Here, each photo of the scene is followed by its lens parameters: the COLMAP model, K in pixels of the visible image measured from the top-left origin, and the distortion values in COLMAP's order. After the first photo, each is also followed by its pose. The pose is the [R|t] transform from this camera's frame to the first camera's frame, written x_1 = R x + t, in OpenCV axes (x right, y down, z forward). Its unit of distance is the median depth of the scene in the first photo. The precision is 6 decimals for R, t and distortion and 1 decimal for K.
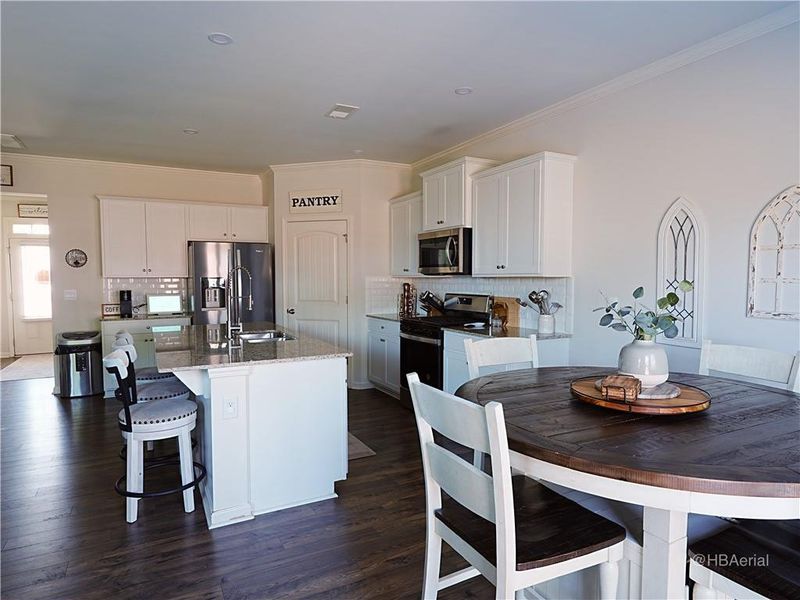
lens RADIAL K [[481.0, 0, 404.5], [0, 481.0, 301.7], [0, 0, 1]] dist [-0.004519, -0.001275]
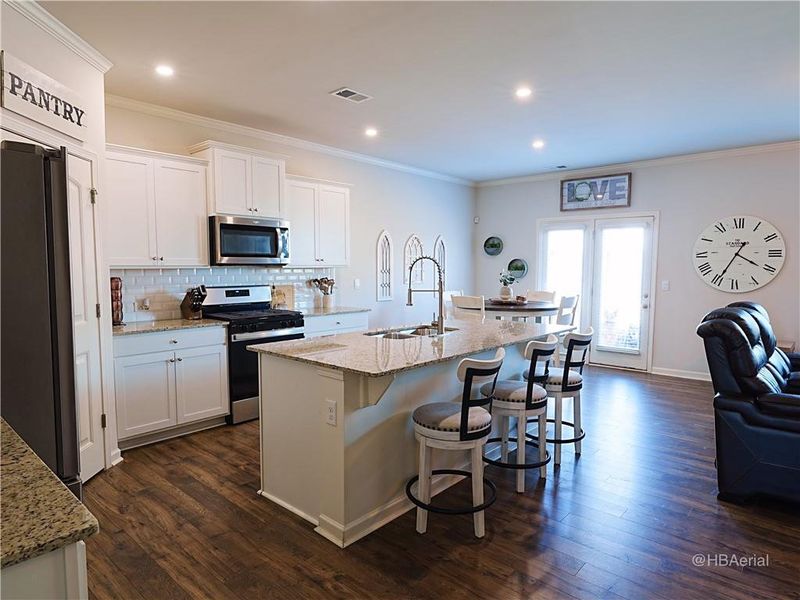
lens RADIAL K [[481.9, 0, 403.3], [0, 481.9, 301.5], [0, 0, 1]] dist [-0.004413, -0.002052]
pose [[-0.344610, -0.065430, 0.936463, -0.928346], [0.048988, 0.994955, 0.087544, -0.055378], [-0.937467, 0.076043, -0.339667, 1.071030]]
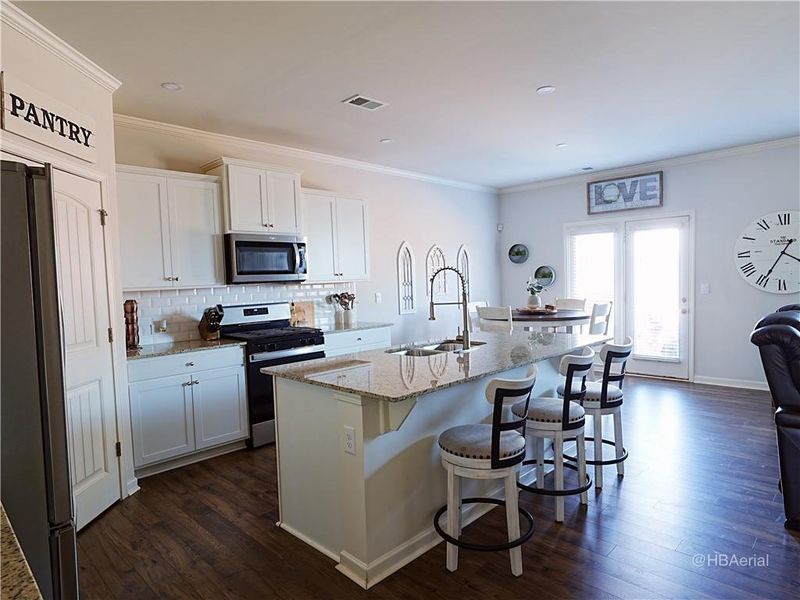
lens RADIAL K [[481.9, 0, 403.3], [0, 481.9, 301.5], [0, 0, 1]] dist [-0.004413, -0.002052]
pose [[-0.297102, -0.032730, 0.954285, -0.890832], [0.084508, 0.994589, 0.060422, -0.055887], [-0.951099, 0.098597, -0.292728, 1.052188]]
